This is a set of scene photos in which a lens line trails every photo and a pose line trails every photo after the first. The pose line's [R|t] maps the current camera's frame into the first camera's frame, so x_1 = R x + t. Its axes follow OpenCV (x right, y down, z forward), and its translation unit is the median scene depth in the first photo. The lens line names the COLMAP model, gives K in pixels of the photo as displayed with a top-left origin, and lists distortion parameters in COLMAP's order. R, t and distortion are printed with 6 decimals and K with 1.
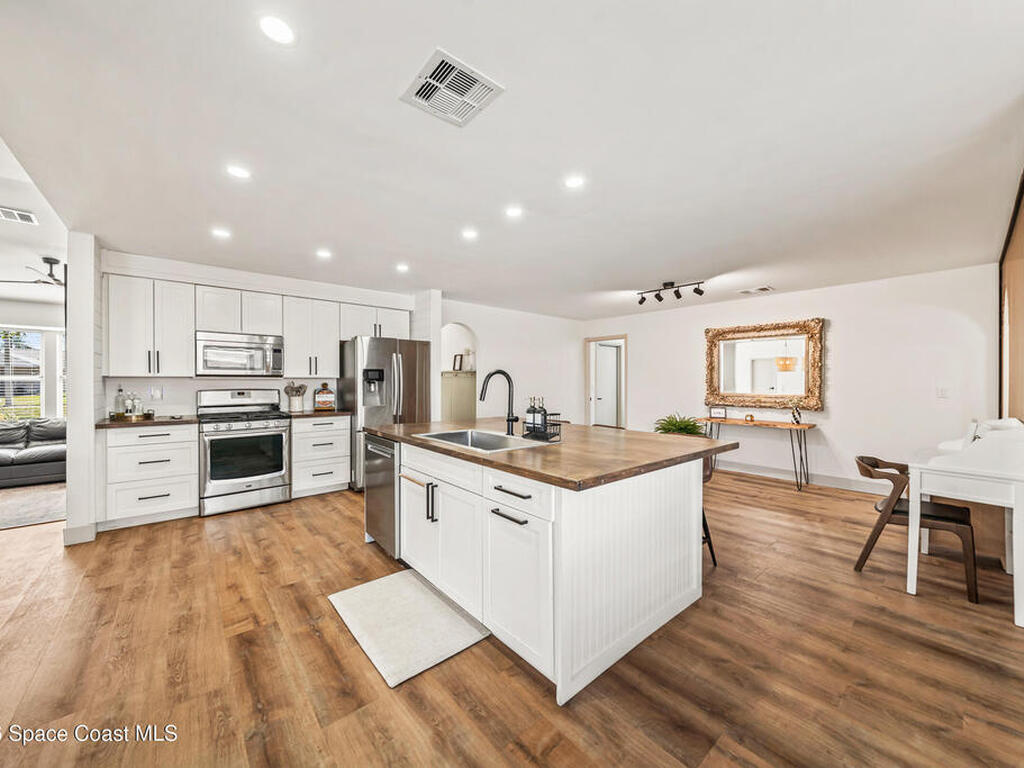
lens RADIAL K [[395.1, 0, 515.3], [0, 395.1, 379.6], [0, 0, 1]] dist [0.000134, -0.000073]
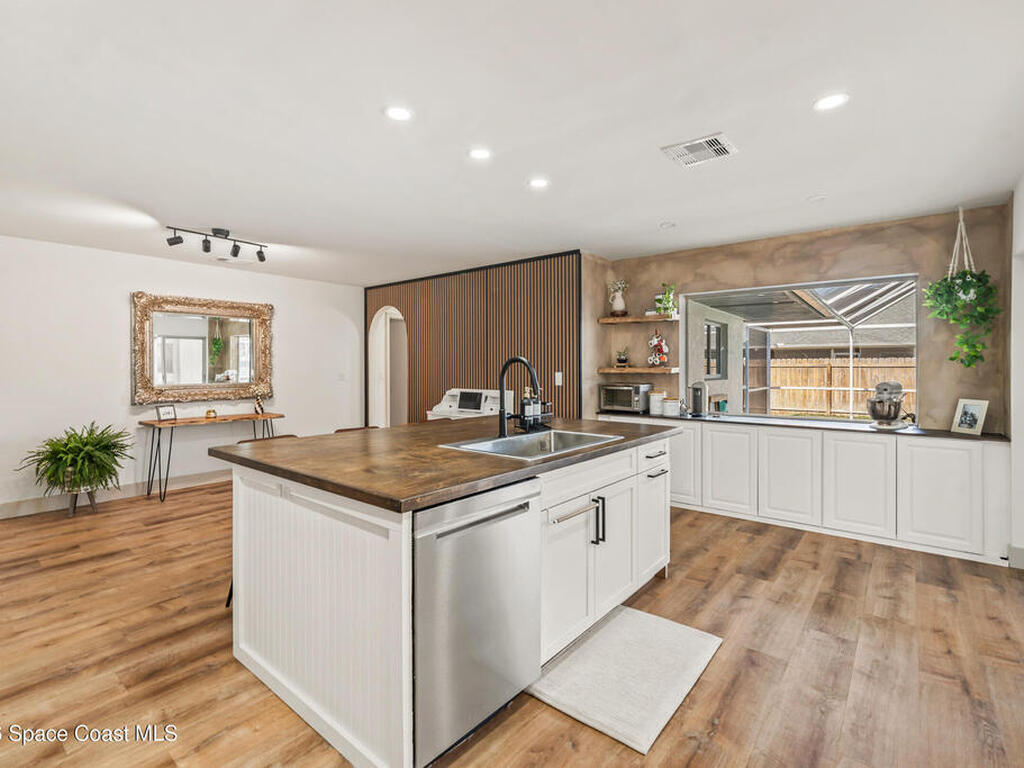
lens RADIAL K [[496.1, 0, 498.7], [0, 496.1, 366.7], [0, 0, 1]] dist [0.002413, 0.000544]
pose [[-0.168122, -0.005198, 0.985753, -1.053009], [0.000393, 0.999986, 0.005340, -0.010626], [-0.985766, 0.001286, -0.168117, 1.224832]]
